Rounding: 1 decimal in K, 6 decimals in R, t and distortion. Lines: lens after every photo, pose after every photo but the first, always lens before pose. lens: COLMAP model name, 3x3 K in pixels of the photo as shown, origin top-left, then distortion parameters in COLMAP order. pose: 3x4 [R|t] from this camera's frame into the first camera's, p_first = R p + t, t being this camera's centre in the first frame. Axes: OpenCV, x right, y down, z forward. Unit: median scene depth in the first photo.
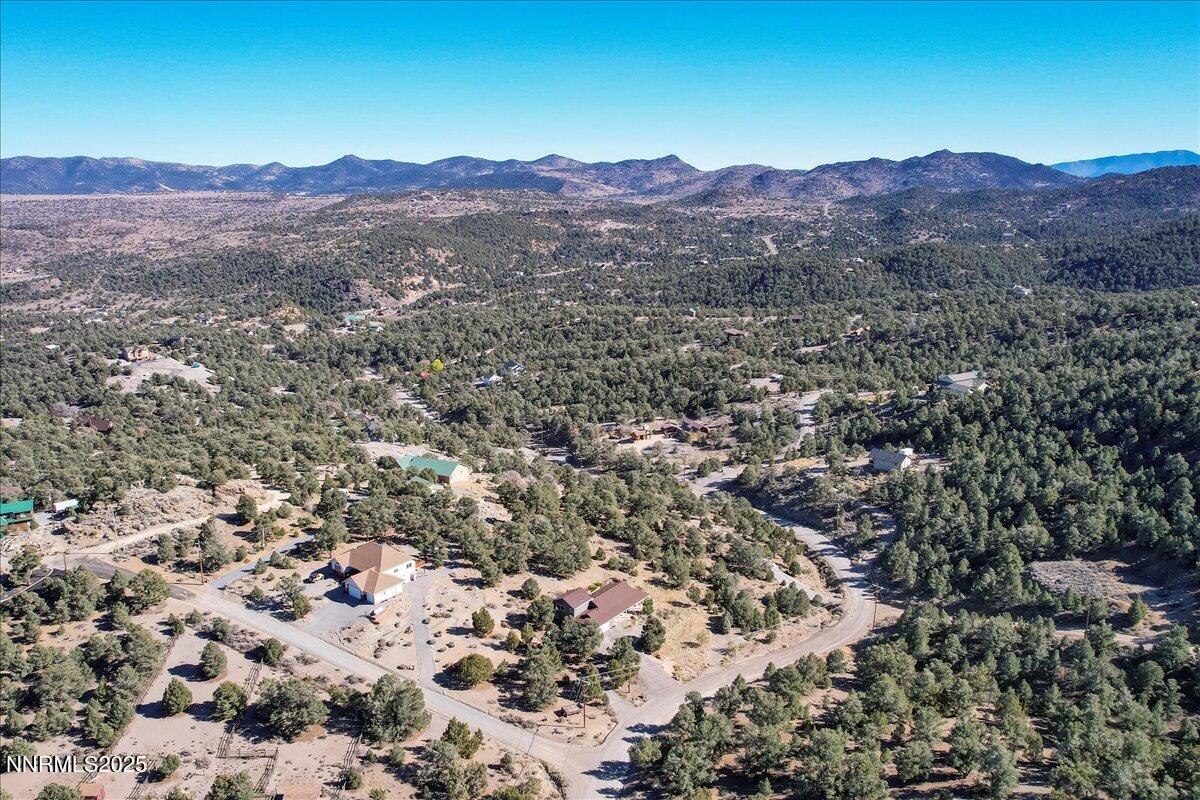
lens RADIAL K [[903.2, 0, 601.5], [0, 903.2, 402.4], [0, 0, 1]] dist [-0.043466, 0.018647]
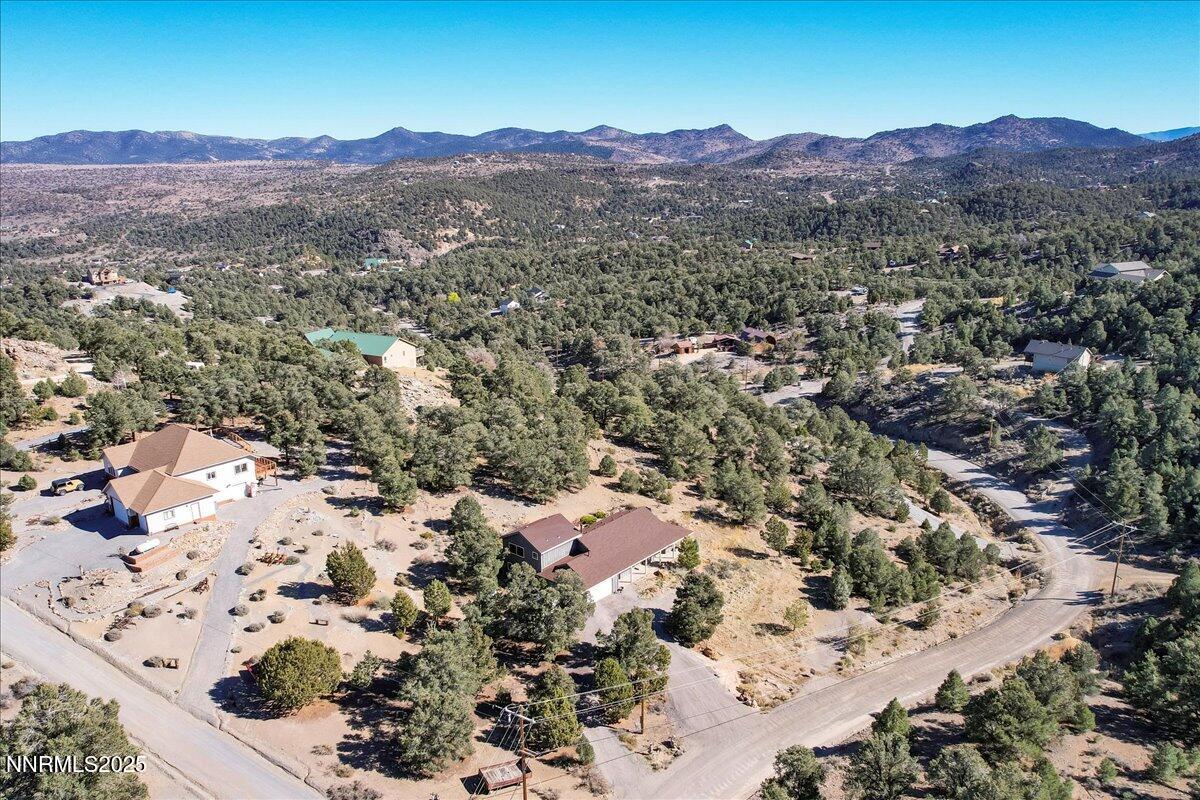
lens RADIAL K [[903.2, 0, 598.4], [0, 903.2, 396.6], [0, 0, 1]] dist [-0.043466, 0.018647]
pose [[0.998294, 0.008397, -0.057781, 0.013043], [-0.007383, 0.999816, 0.017732, 0.057348], [0.057919, -0.017275, 0.998172, 0.216160]]
